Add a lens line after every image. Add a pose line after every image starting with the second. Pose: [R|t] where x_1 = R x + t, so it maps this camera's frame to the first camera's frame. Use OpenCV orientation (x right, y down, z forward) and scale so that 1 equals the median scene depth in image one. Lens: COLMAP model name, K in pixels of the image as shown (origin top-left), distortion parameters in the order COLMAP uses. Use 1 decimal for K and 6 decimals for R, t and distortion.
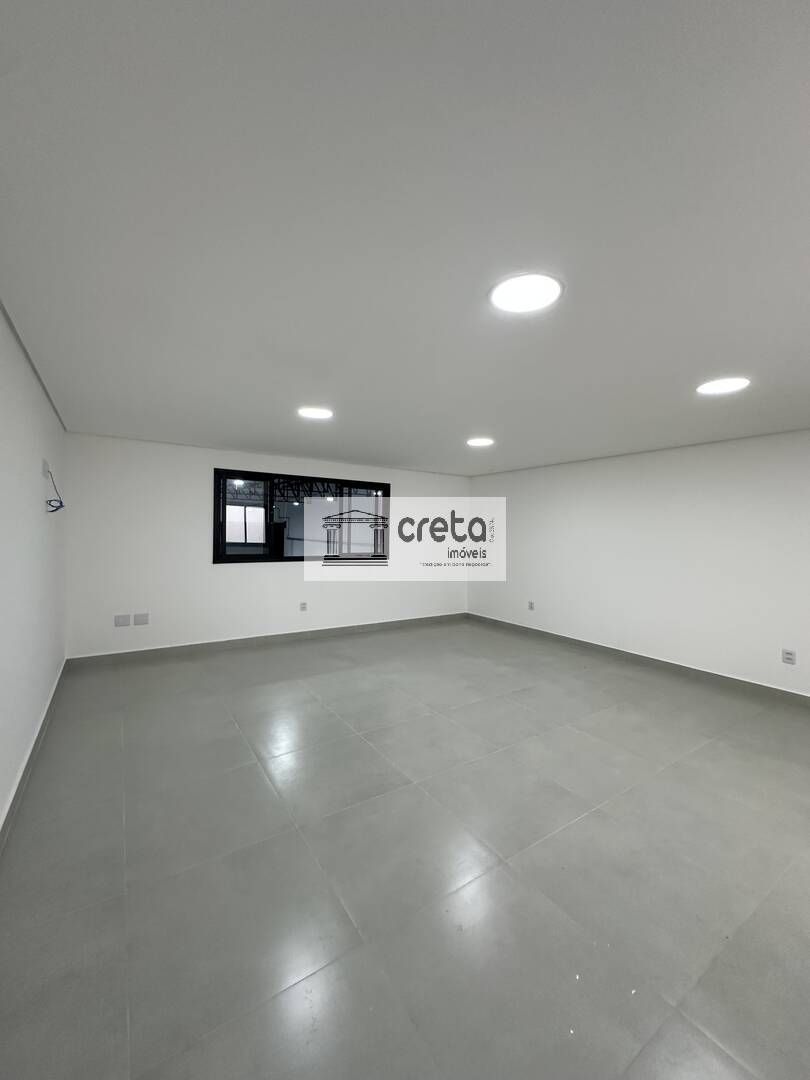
lens RADIAL K [[430.2, 0, 404.6], [0, 430.2, 542.6], [0, 0, 1]] dist [-0.004700, 0.000838]
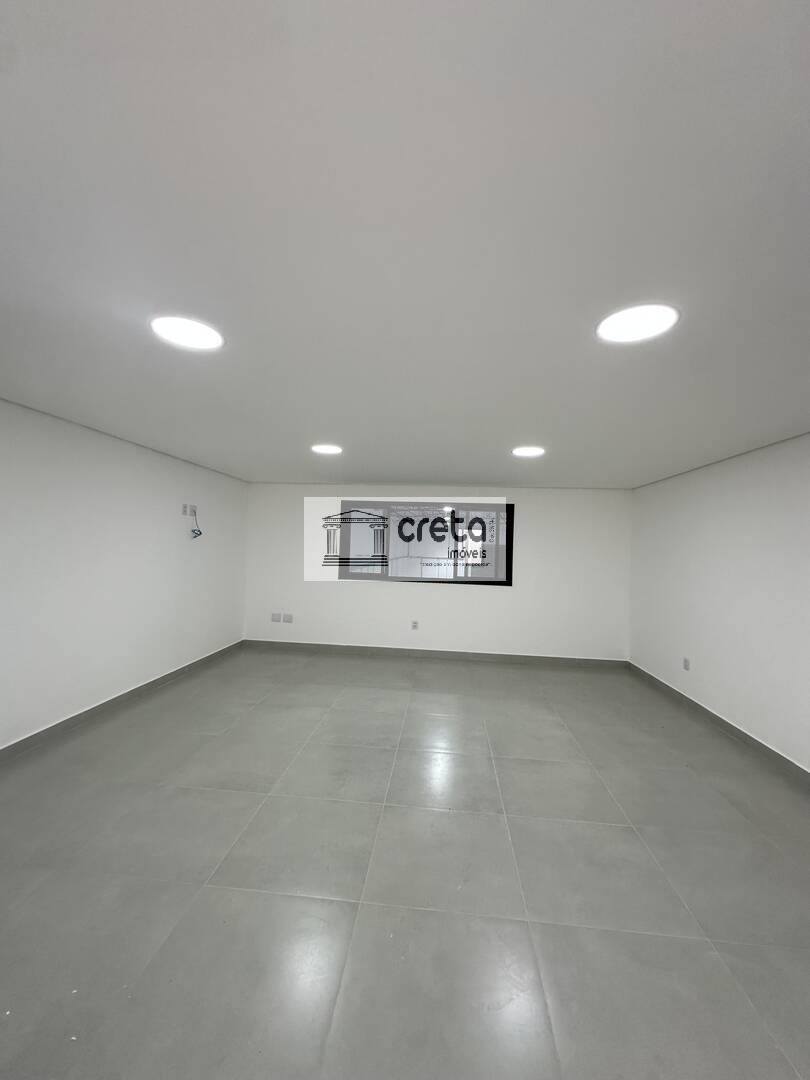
lens RADIAL K [[430.2, 0, 403.9], [0, 430.2, 539.8], [0, 0, 1]] dist [-0.004700, 0.000838]
pose [[0.777776, -0.003624, -0.628531, 0.474177], [-0.034297, 0.998249, -0.048197, -0.009889], [0.627605, 0.059043, 0.776290, 0.181305]]
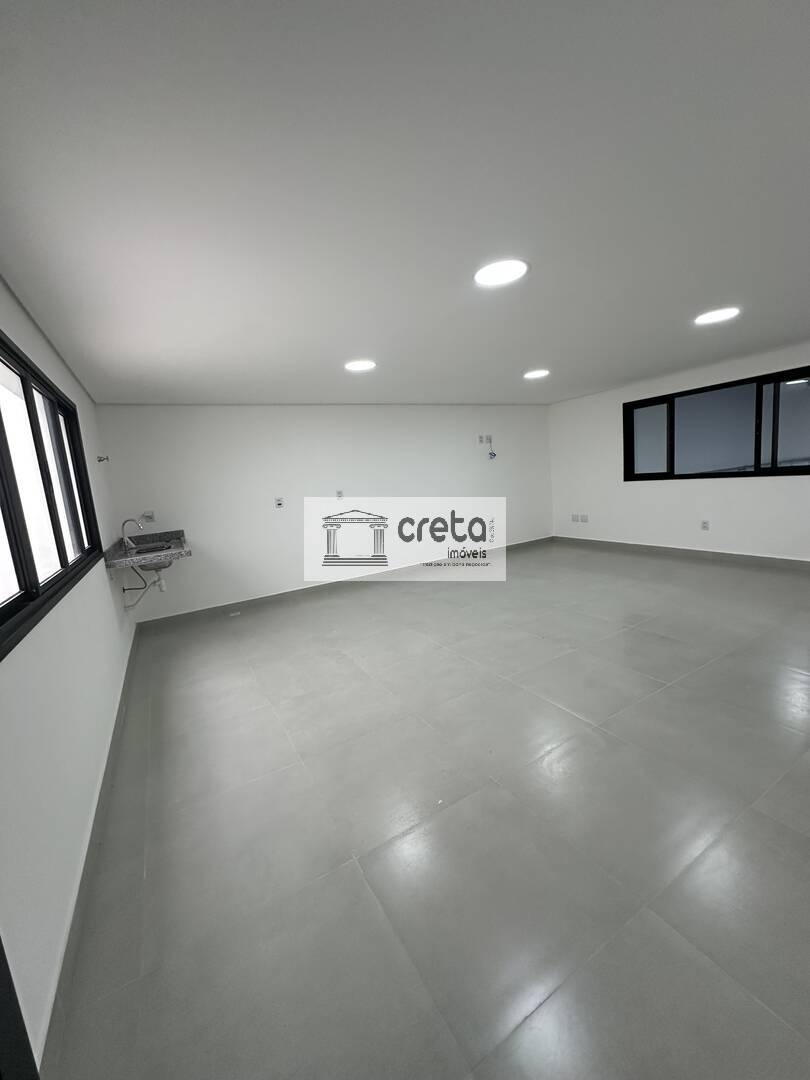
lens RADIAL K [[430.2, 0, 405.6], [0, 430.2, 544.8], [0, 0, 1]] dist [-0.004700, 0.000838]
pose [[-0.060655, 0.151834, -0.986543, 0.901152], [0.063275, 0.986960, 0.148008, 0.005302], [0.996151, -0.053446, -0.069471, 0.458007]]
